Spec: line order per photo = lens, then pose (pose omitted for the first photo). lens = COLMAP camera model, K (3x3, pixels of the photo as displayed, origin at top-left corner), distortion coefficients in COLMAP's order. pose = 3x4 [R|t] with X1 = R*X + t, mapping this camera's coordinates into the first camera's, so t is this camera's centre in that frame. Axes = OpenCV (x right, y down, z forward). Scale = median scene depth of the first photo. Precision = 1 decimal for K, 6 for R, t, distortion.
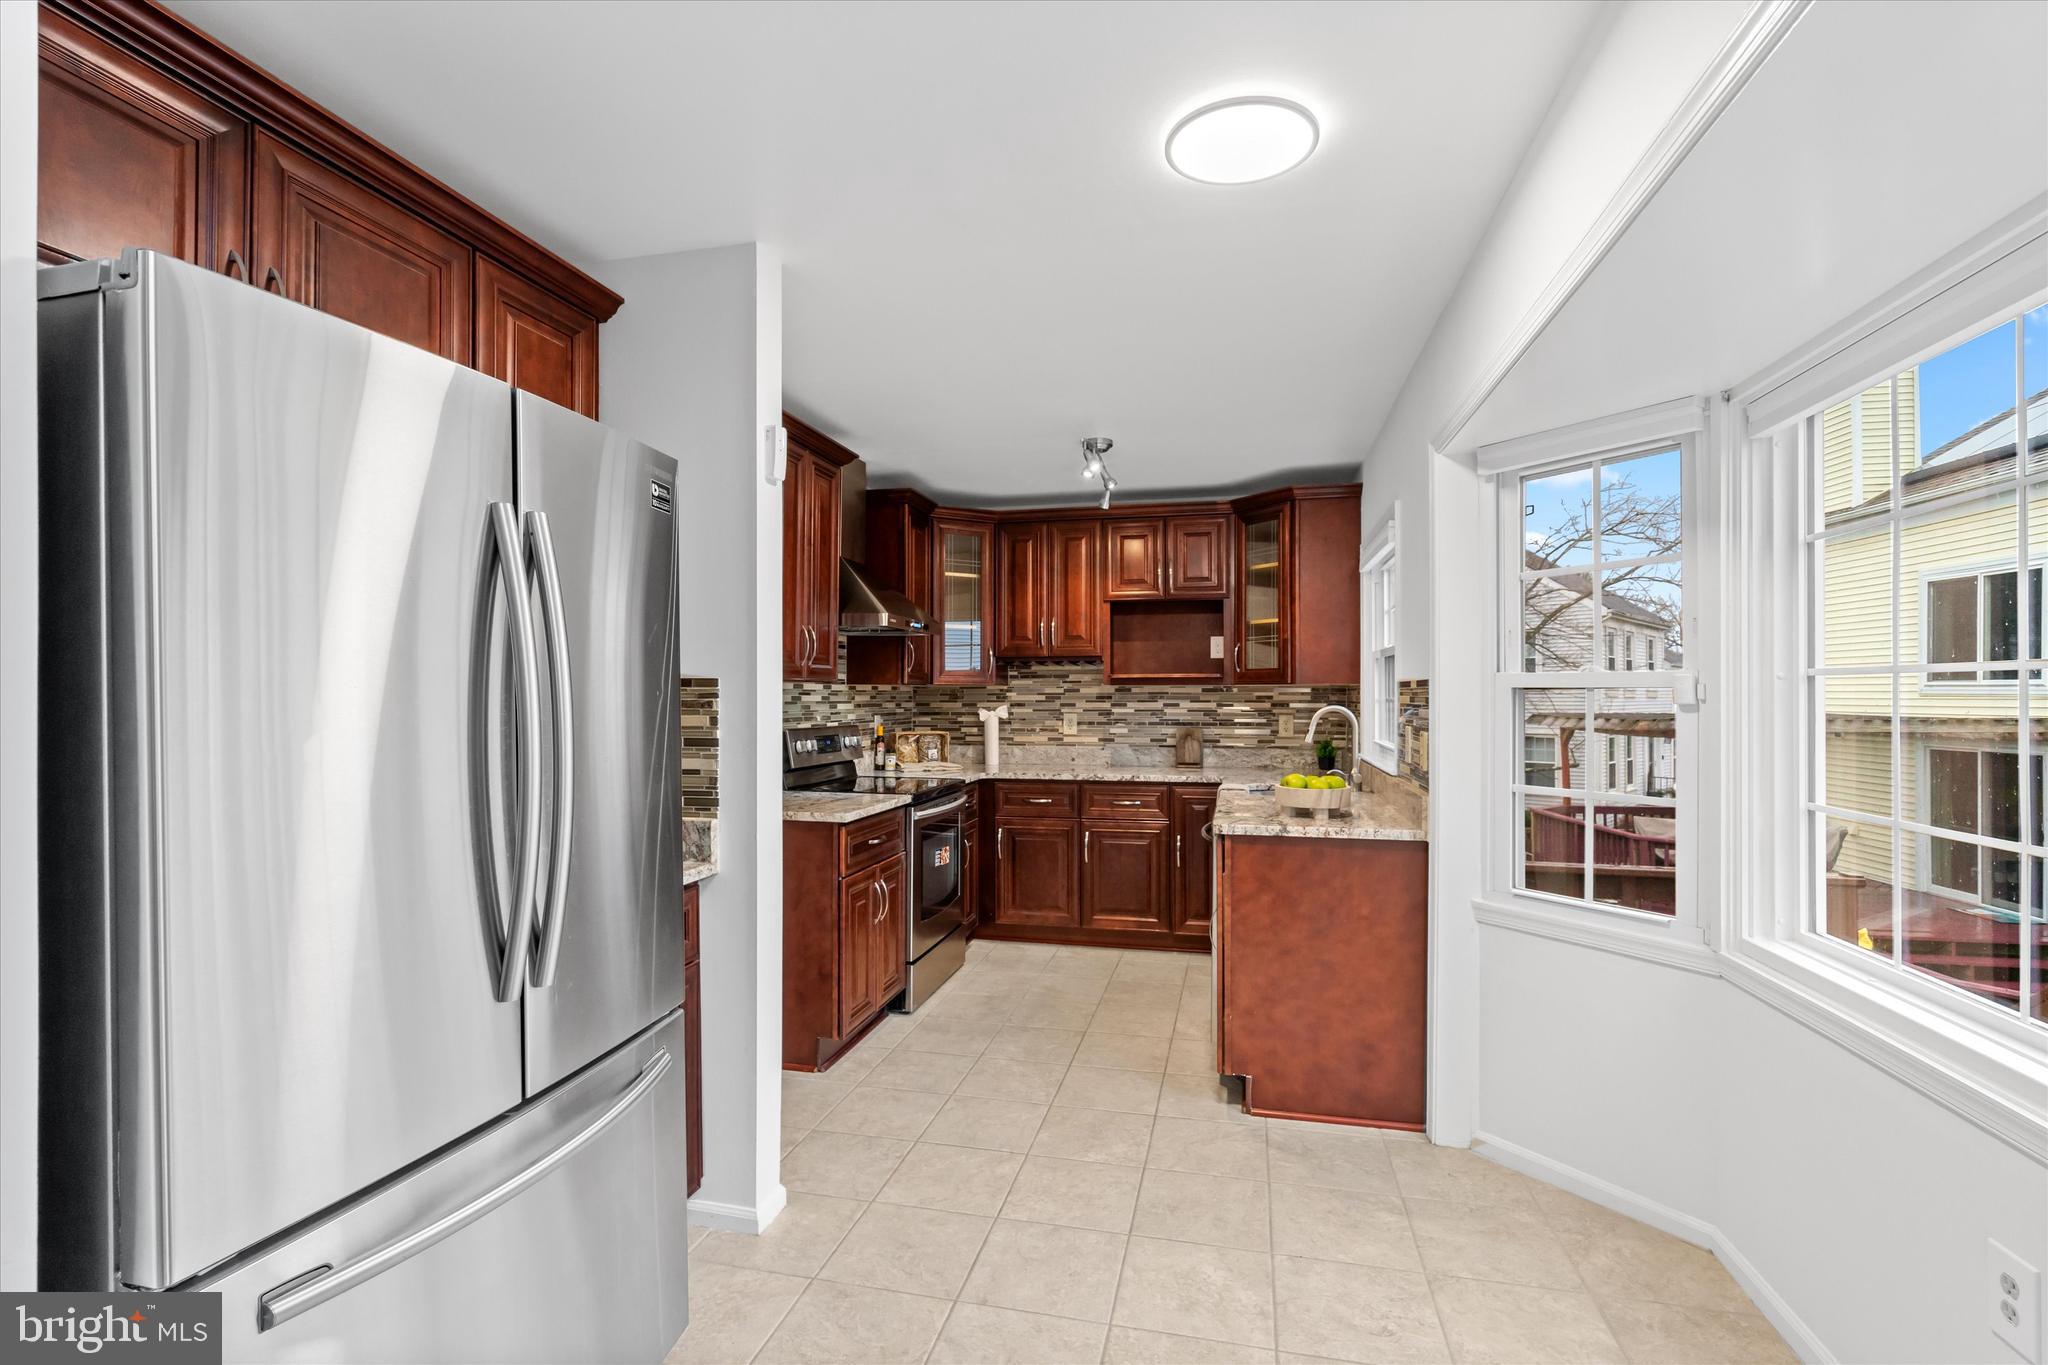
lens RADIAL K [[939.5, 0, 1040.6], [0, 939.5, 688.0], [0, 0, 1]] dist [-0.004199, 0.002389]
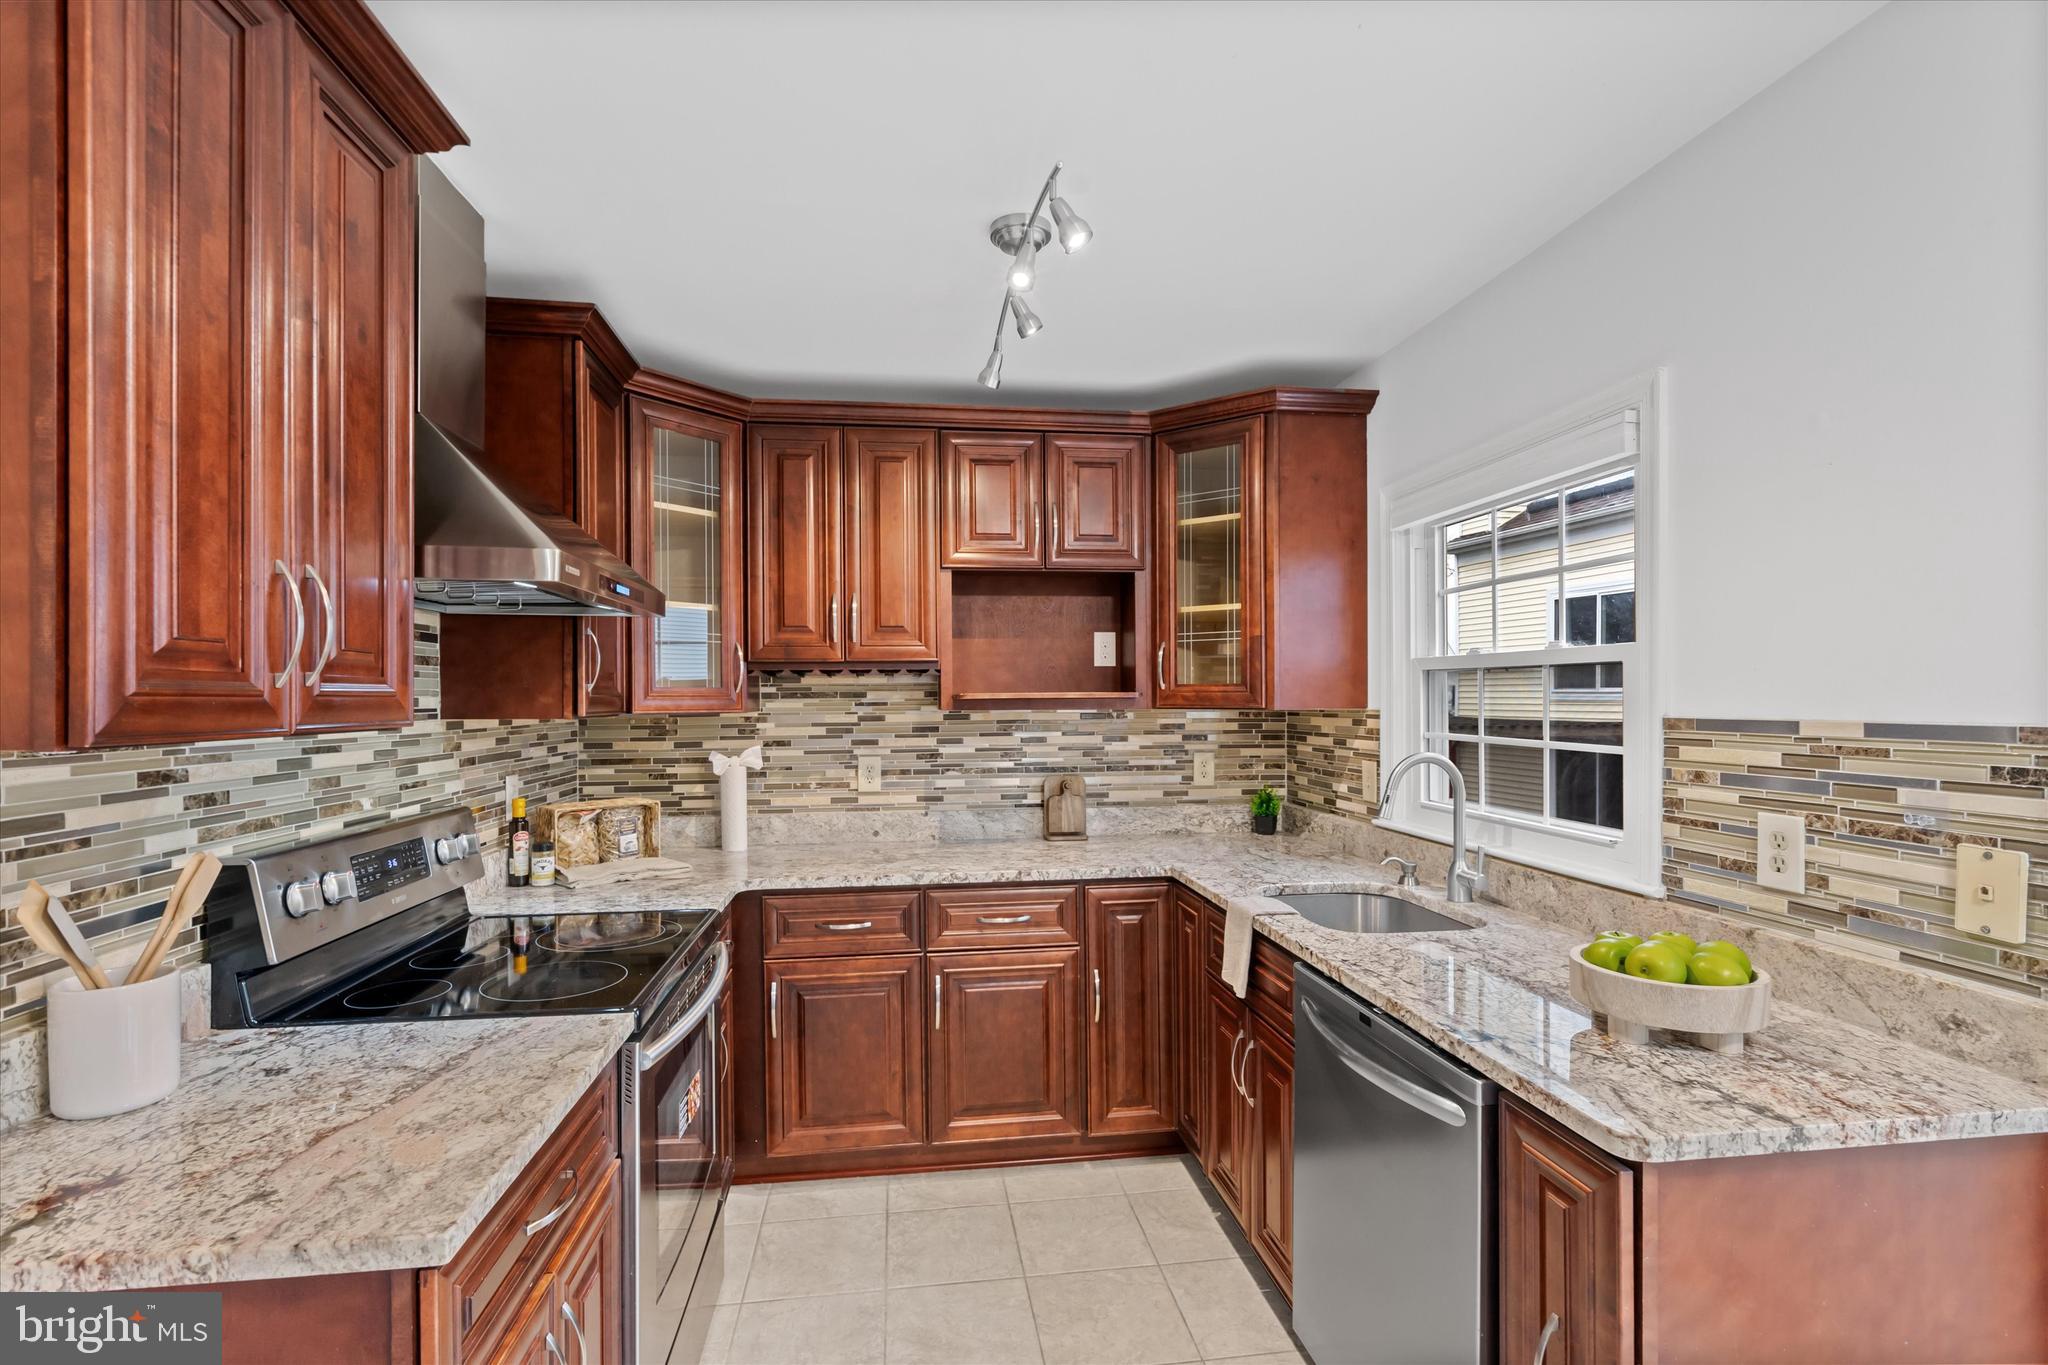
lens RADIAL K [[939.5, 0, 1023.7], [0, 939.5, 706.2], [0, 0, 1]] dist [-0.004199, 0.002389]
pose [[0.938936, -0.008948, 0.343976, -0.088533], [0.004033, 0.999879, 0.015002, -0.014913], [-0.344068, -0.012699, 0.938859, 0.431667]]
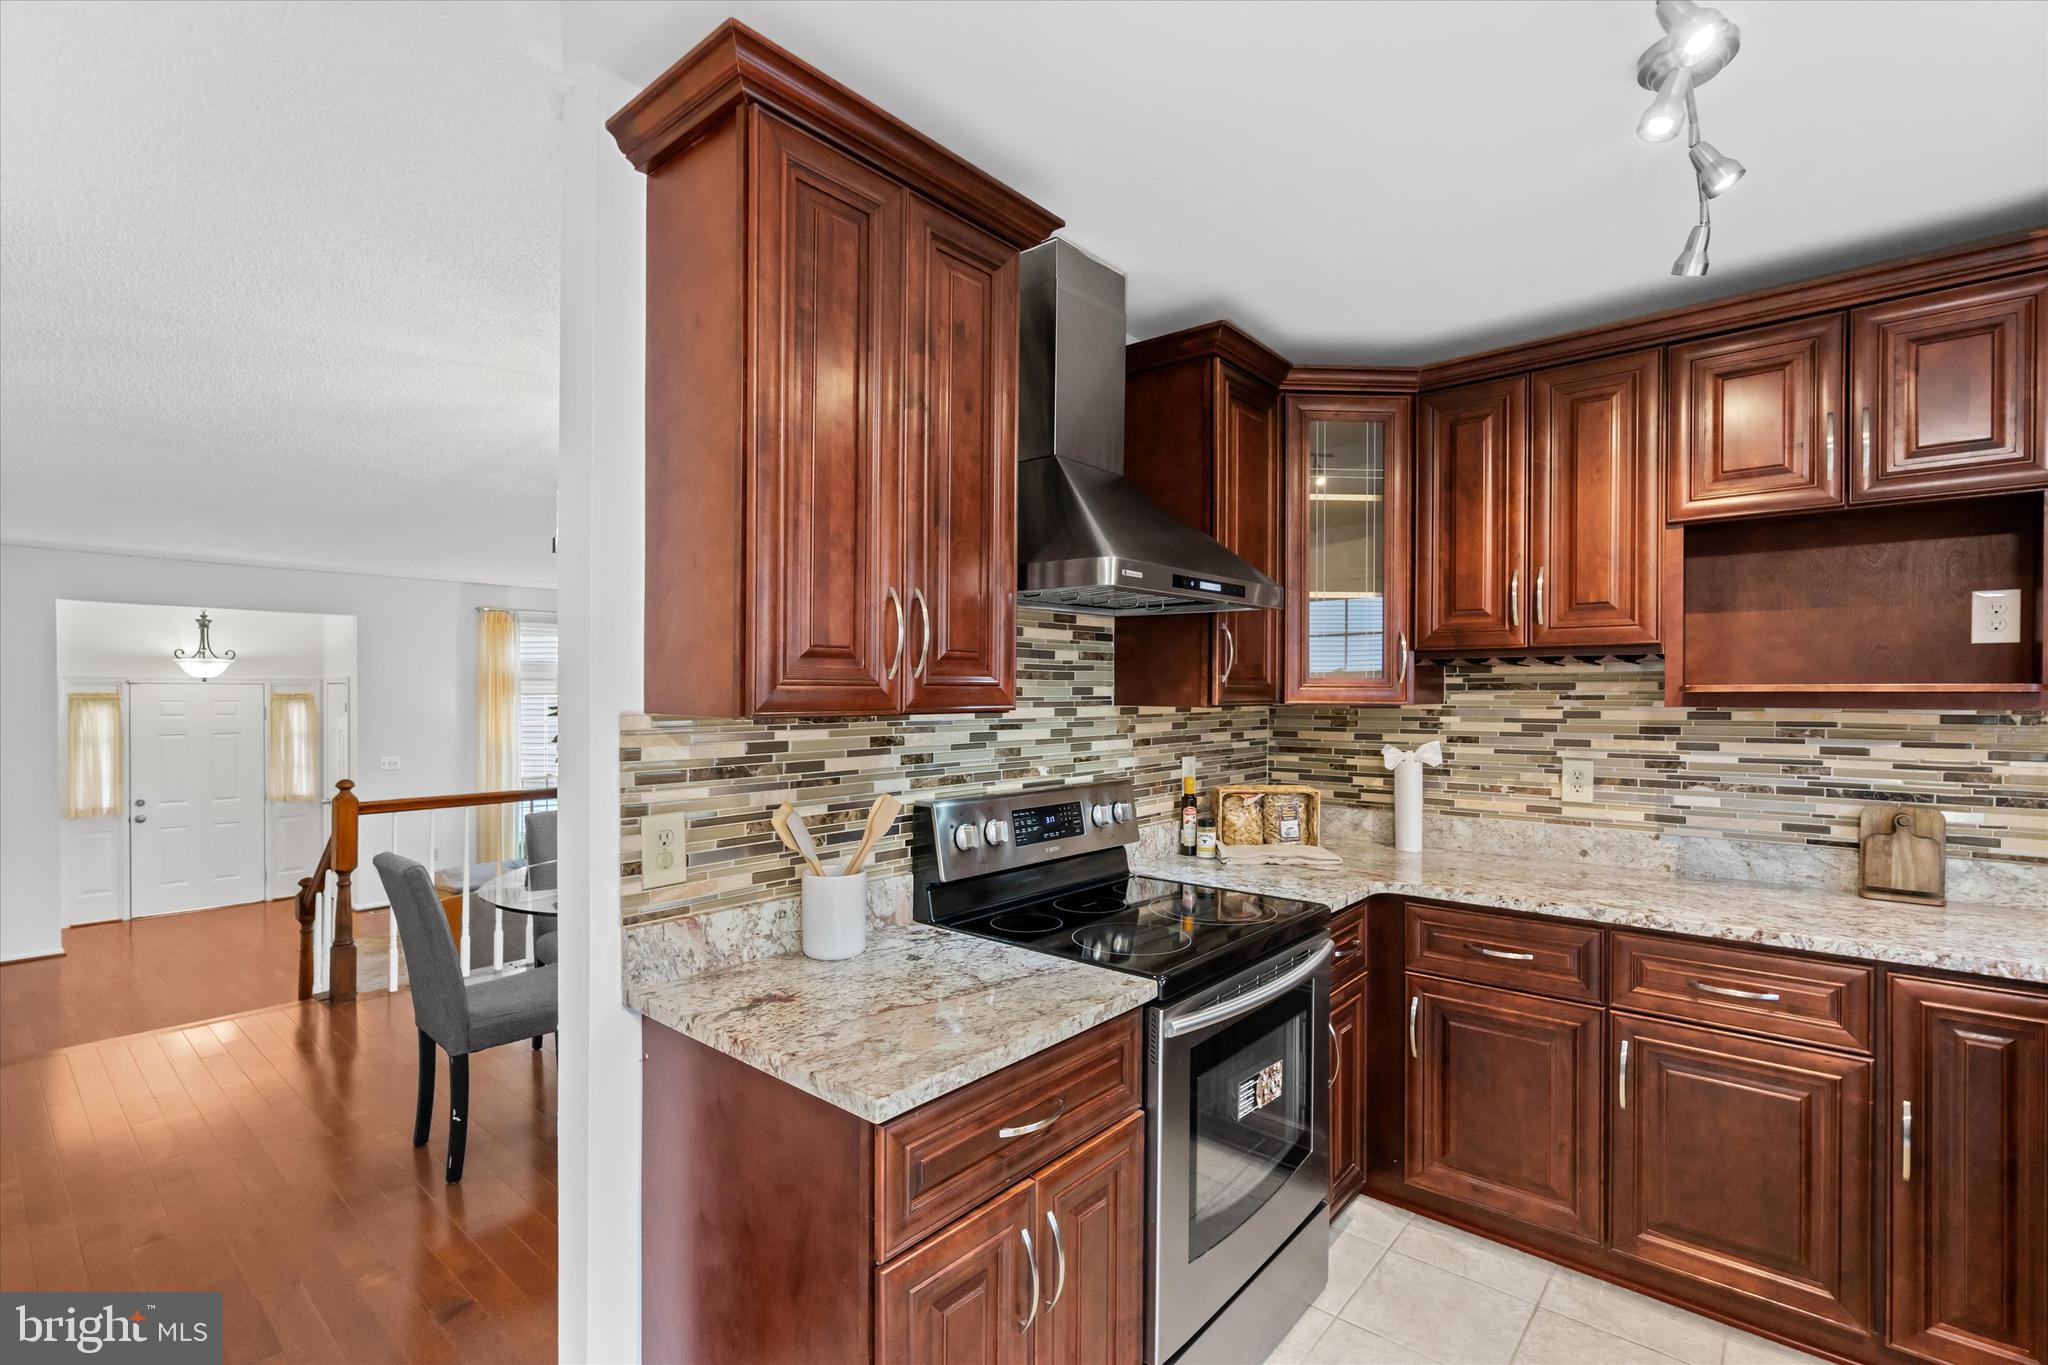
lens RADIAL K [[939.5, 0, 1016.7], [0, 939.5, 700.8], [0, 0, 1]] dist [-0.004199, 0.002389]
pose [[0.880787, 0.006031, -0.473474, 0.005015], [0.002126, 0.999858, 0.016692, -0.014771], [0.473507, -0.015709, 0.880650, 0.448834]]
